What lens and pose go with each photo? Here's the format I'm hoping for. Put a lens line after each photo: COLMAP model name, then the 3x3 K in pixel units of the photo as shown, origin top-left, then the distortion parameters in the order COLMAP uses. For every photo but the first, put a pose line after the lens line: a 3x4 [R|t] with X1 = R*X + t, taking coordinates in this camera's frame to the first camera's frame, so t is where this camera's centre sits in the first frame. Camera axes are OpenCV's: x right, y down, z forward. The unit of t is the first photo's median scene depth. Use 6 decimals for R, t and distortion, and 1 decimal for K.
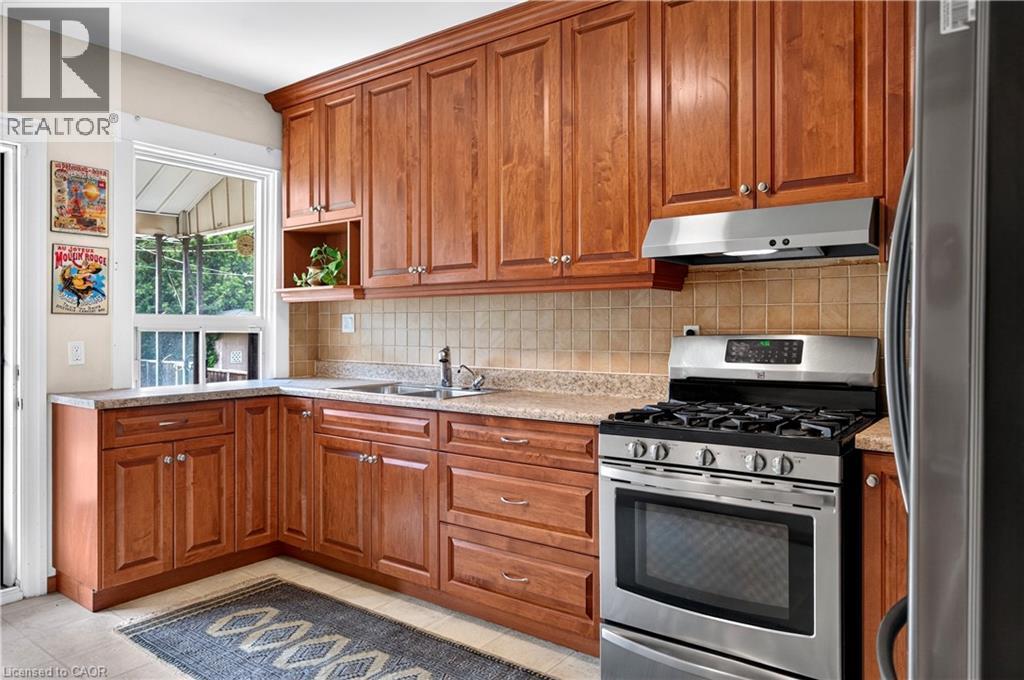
lens RADIAL K [[690.1, 0, 511.6], [0, 690.1, 329.9], [0, 0, 1]] dist [-0.048035, 0.056552]
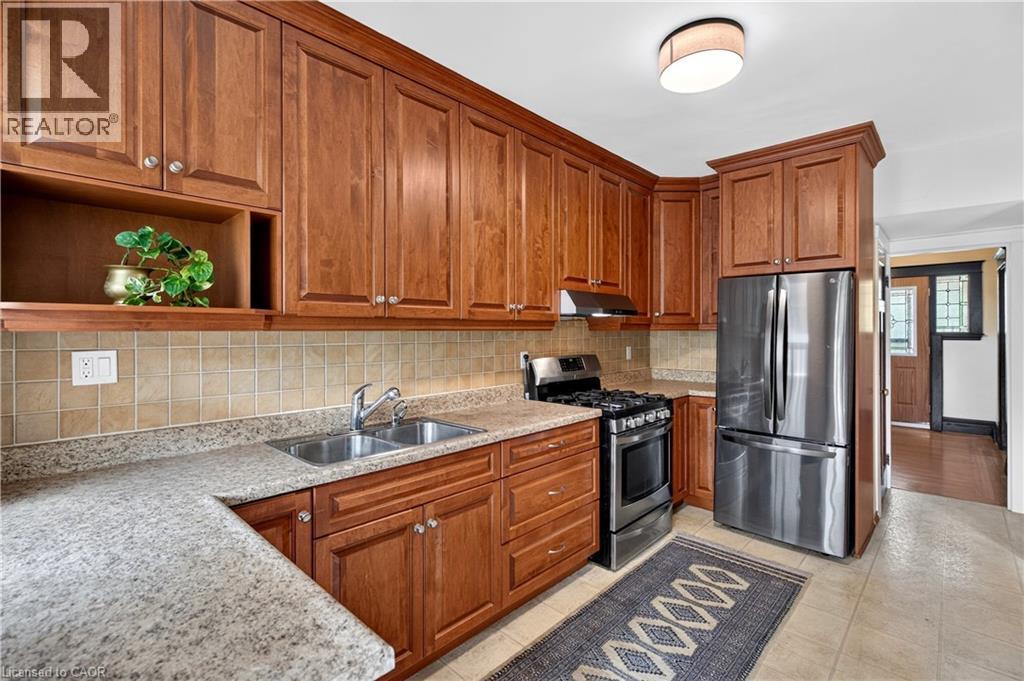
lens RADIAL K [[461.4, 0, 508.7], [0, 461.4, 331.7], [0, 0, 1]] dist [-0.000715, -0.000531]
pose [[0.128730, -0.000363, 0.991680, -0.806100], [0.003689, 0.999993, -0.000113, -0.053357], [-0.991673, 0.003673, 0.128731, 0.882062]]
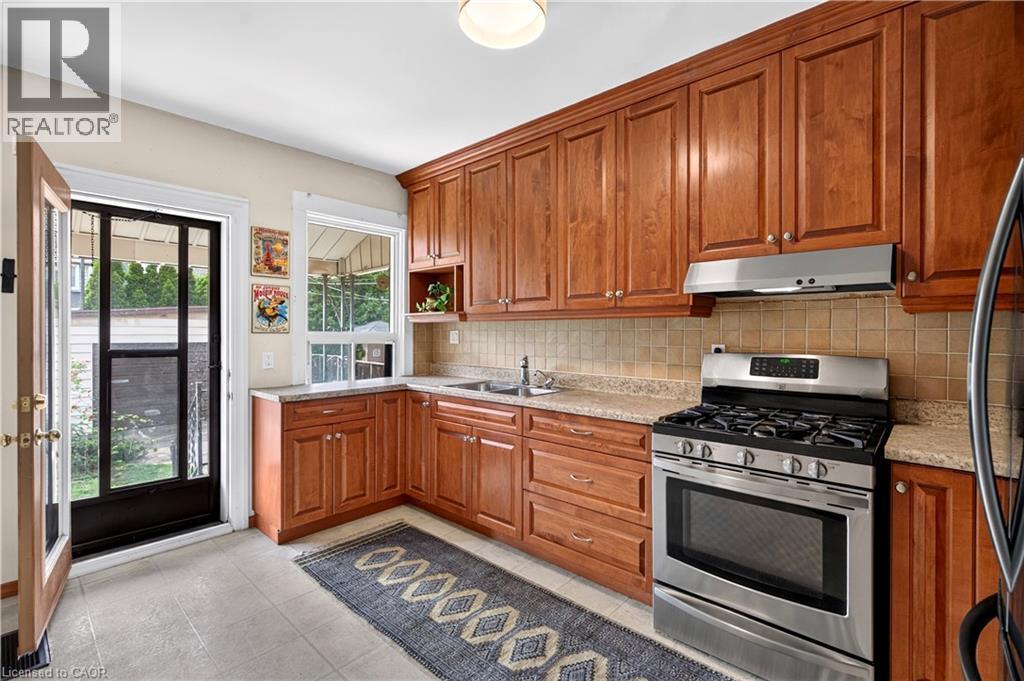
lens RADIAL K [[461.4, 0, 508.7], [0, 461.4, 331.7], [0, 0, 1]] dist [-0.000715, -0.000531]
pose [[0.994771, 0.002117, -0.102104, -0.040577], [-0.002112, 0.999998, 0.000158, -0.029015], [0.102104, 0.000059, 0.994774, 0.098635]]
